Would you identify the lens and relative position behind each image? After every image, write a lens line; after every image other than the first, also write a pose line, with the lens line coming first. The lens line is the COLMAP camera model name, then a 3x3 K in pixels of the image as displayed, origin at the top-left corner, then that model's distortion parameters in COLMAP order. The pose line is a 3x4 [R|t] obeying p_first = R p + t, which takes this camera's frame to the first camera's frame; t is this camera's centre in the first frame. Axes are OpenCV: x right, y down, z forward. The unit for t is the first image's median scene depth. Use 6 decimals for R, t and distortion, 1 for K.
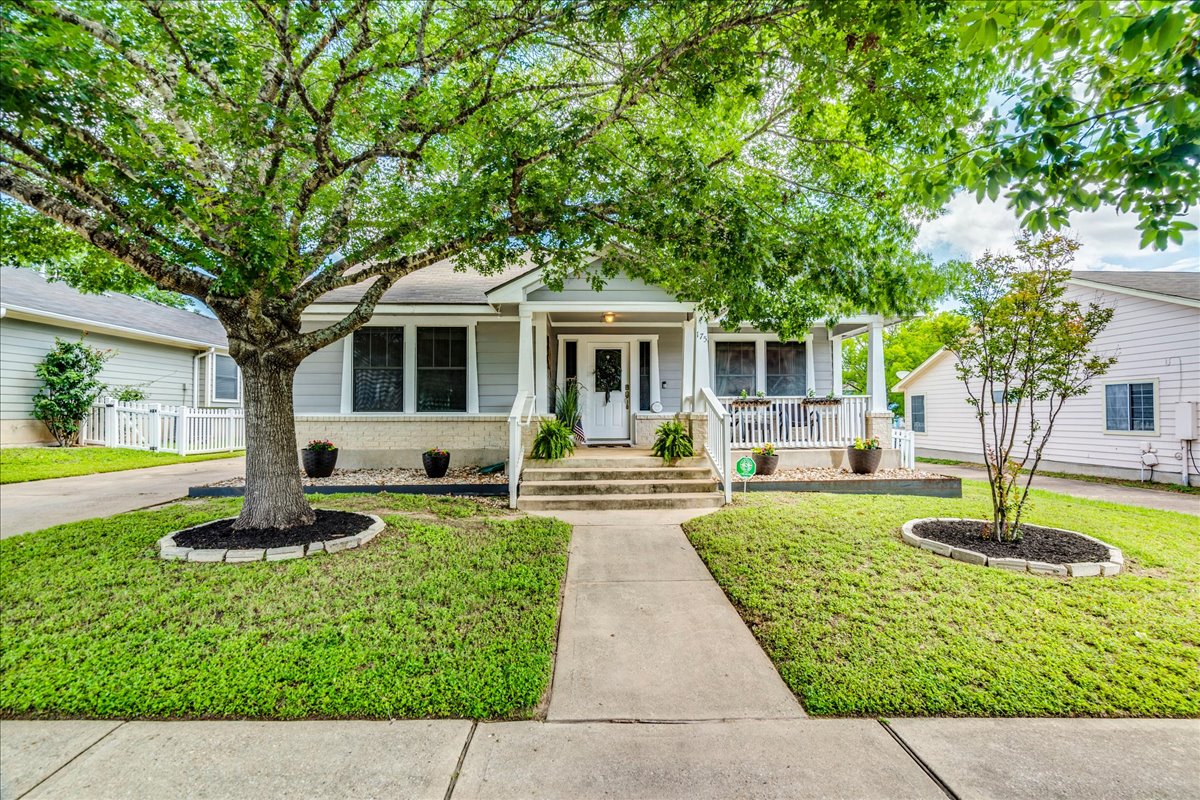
lens RADIAL K [[549.8, 0, 602.2], [0, 549.8, 394.9], [0, 0, 1]] dist [-0.010184, 0.000638]
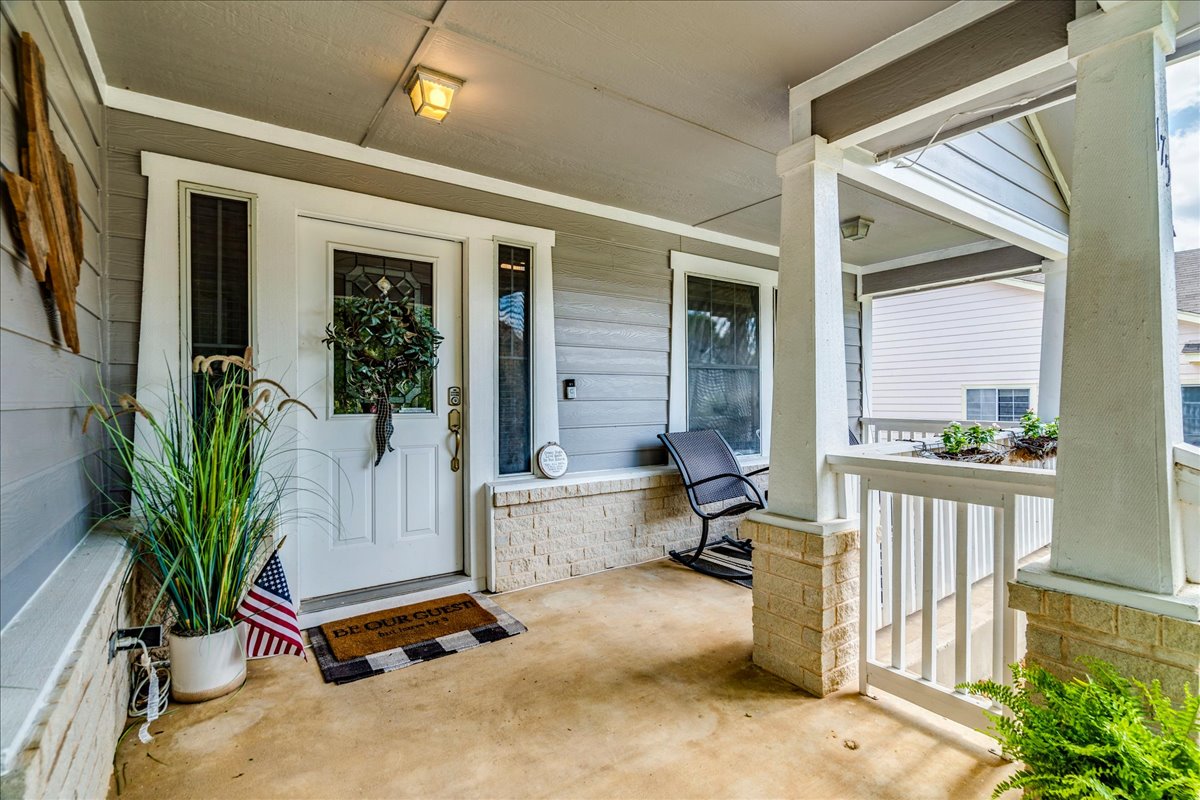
lens RADIAL K [[549.8, 0, 611.1], [0, 549.8, 400.6], [0, 0, 1]] dist [-0.010184, 0.000638]
pose [[0.834110, -0.004850, 0.551577, -0.045985], [-0.014096, 0.999447, 0.030105, -0.021537], [-0.551418, -0.032886, 0.833581, 0.715584]]
